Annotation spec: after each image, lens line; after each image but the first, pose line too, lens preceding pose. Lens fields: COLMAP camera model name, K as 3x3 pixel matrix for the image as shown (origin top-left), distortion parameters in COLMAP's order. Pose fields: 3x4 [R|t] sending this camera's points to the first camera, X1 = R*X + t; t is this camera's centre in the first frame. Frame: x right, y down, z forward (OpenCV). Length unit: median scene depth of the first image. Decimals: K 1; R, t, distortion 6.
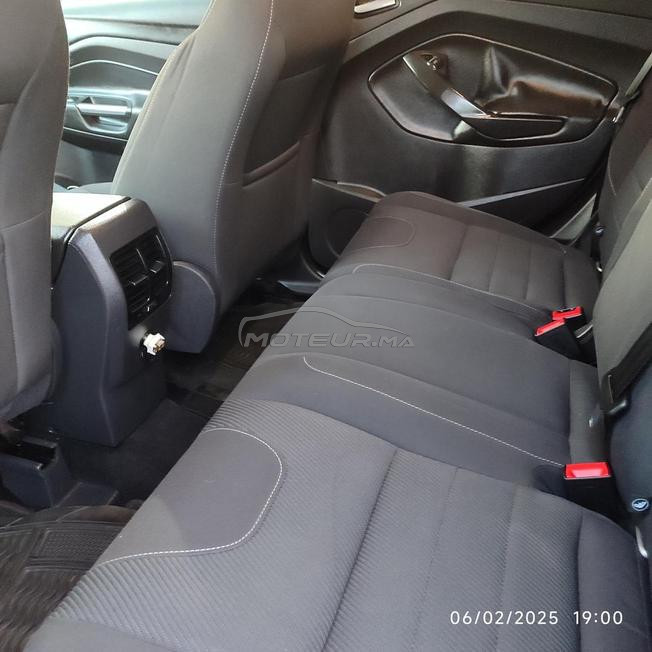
lens RADIAL K [[640.2, 0, 326.0], [0, 640.2, 326.0], [0, 0, 1]] dist [-0.002421, 0.003331]
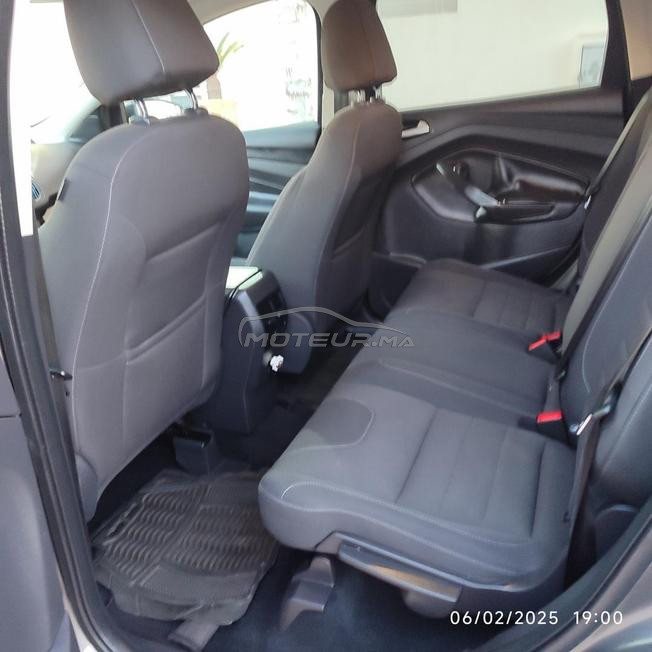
lens RADIAL K [[572.0, 0, 326.0], [0, 572.0, 326.0], [0, 0, 1]] dist [-0.052648, -0.001902]
pose [[0.995958, -0.023460, -0.086698, -0.028068], [0.015370, 0.995563, -0.092834, 0.060547], [0.088491, 0.091127, 0.991900, -0.311826]]
